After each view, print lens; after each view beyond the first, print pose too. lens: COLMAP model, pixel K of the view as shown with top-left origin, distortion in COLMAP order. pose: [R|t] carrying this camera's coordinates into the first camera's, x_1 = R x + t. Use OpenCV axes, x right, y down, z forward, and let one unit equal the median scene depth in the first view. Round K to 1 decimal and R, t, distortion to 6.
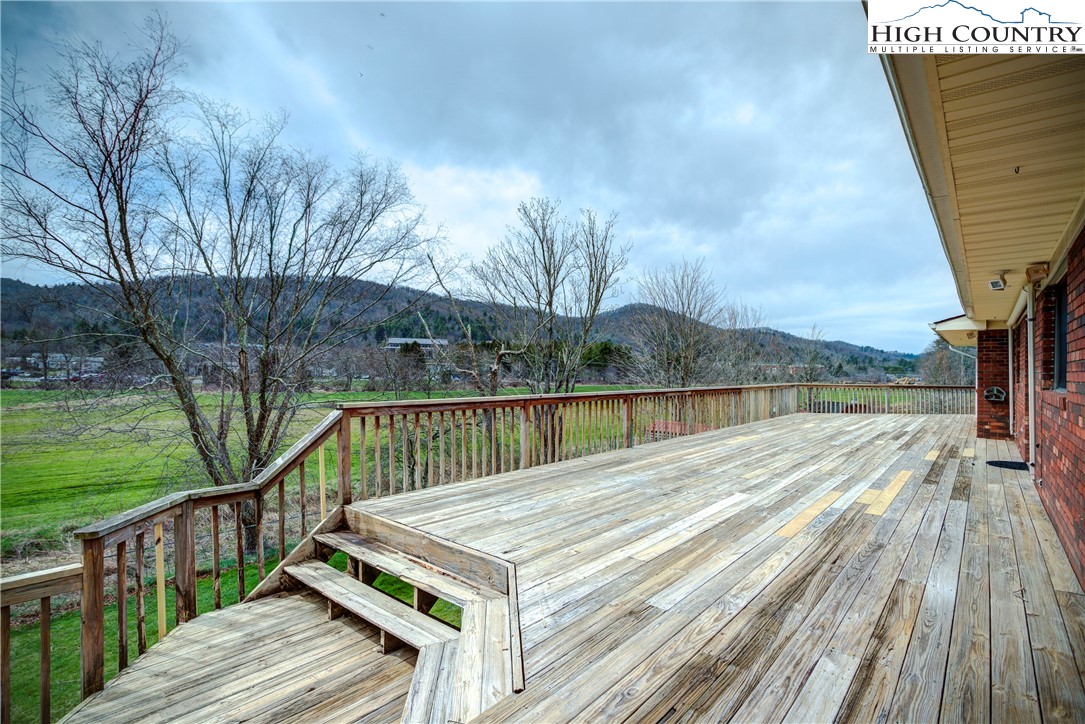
lens RADIAL K [[525.5, 0, 542.5], [0, 525.5, 362.0], [0, 0, 1]] dist [-0.008337, -0.000241]
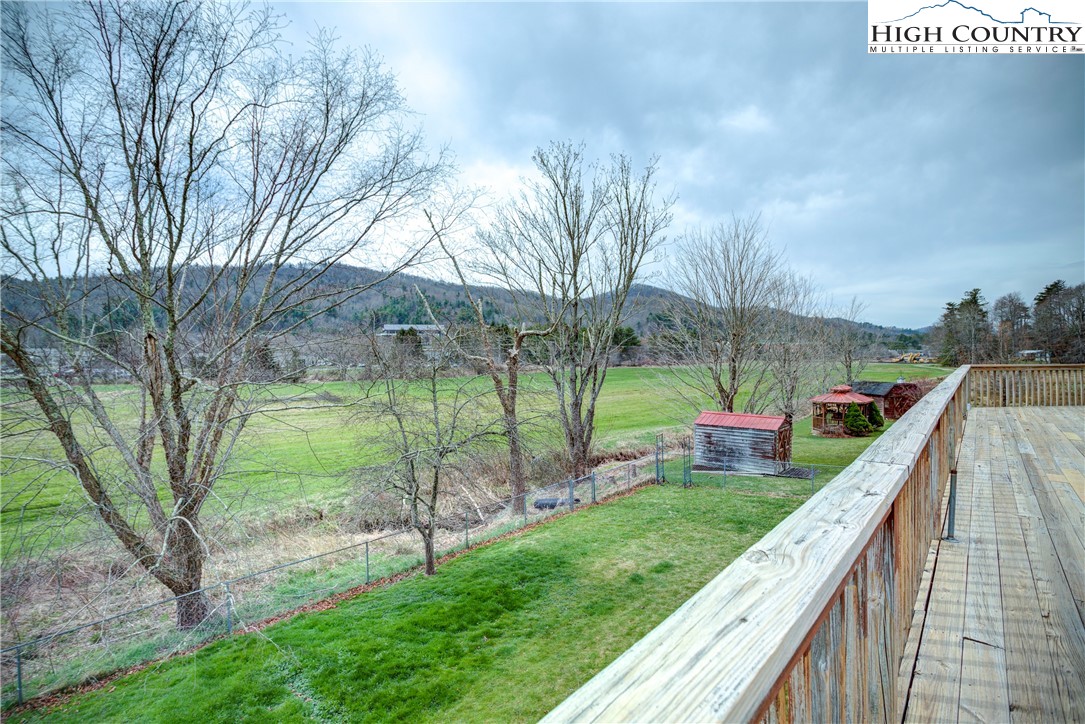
lens RADIAL K [[524.7, 0, 538.1], [0, 524.7, 365.5], [0, 0, 1]] dist [-0.004275, 0.000047]
pose [[0.999730, -0.023055, -0.002793, -0.045555], [0.023143, 0.999030, 0.037450, 0.001273], [0.001926, -0.037504, 0.999295, 0.182585]]
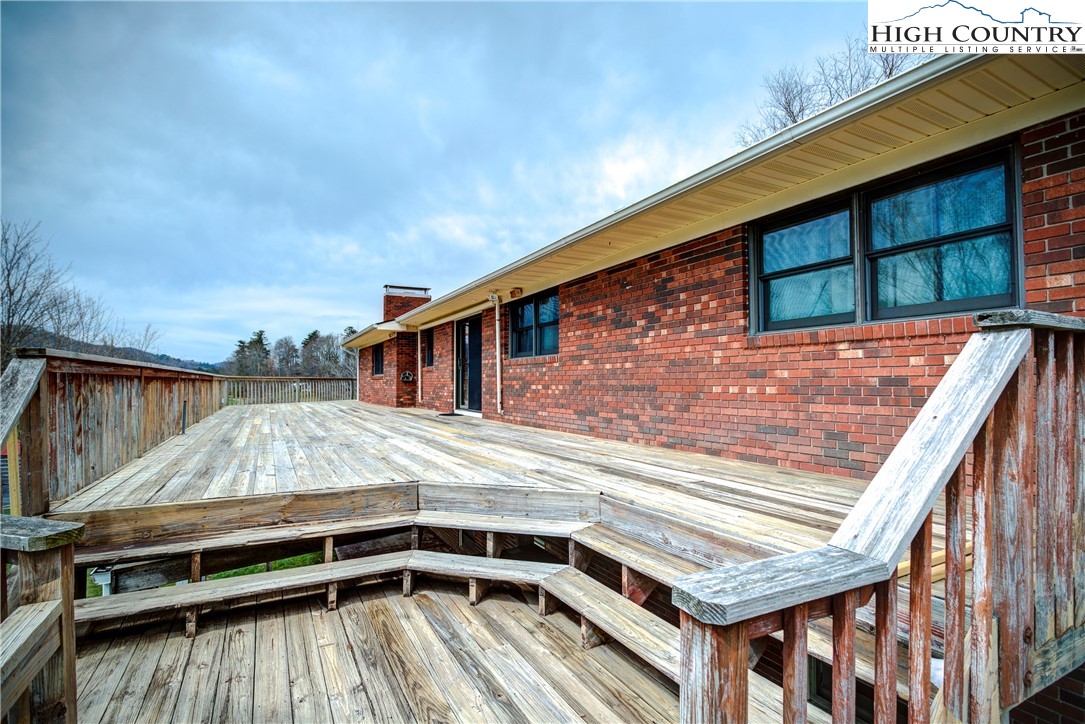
lens RADIAL K [[524.7, 0, 538.1], [0, 524.7, 365.5], [0, 0, 1]] dist [-0.004275, 0.000047]
pose [[0.382678, 0.012630, 0.923796, -0.122513], [-0.002709, 0.999918, -0.012548, 0.017938], [-0.923878, 0.002299, 0.382680, 0.039979]]
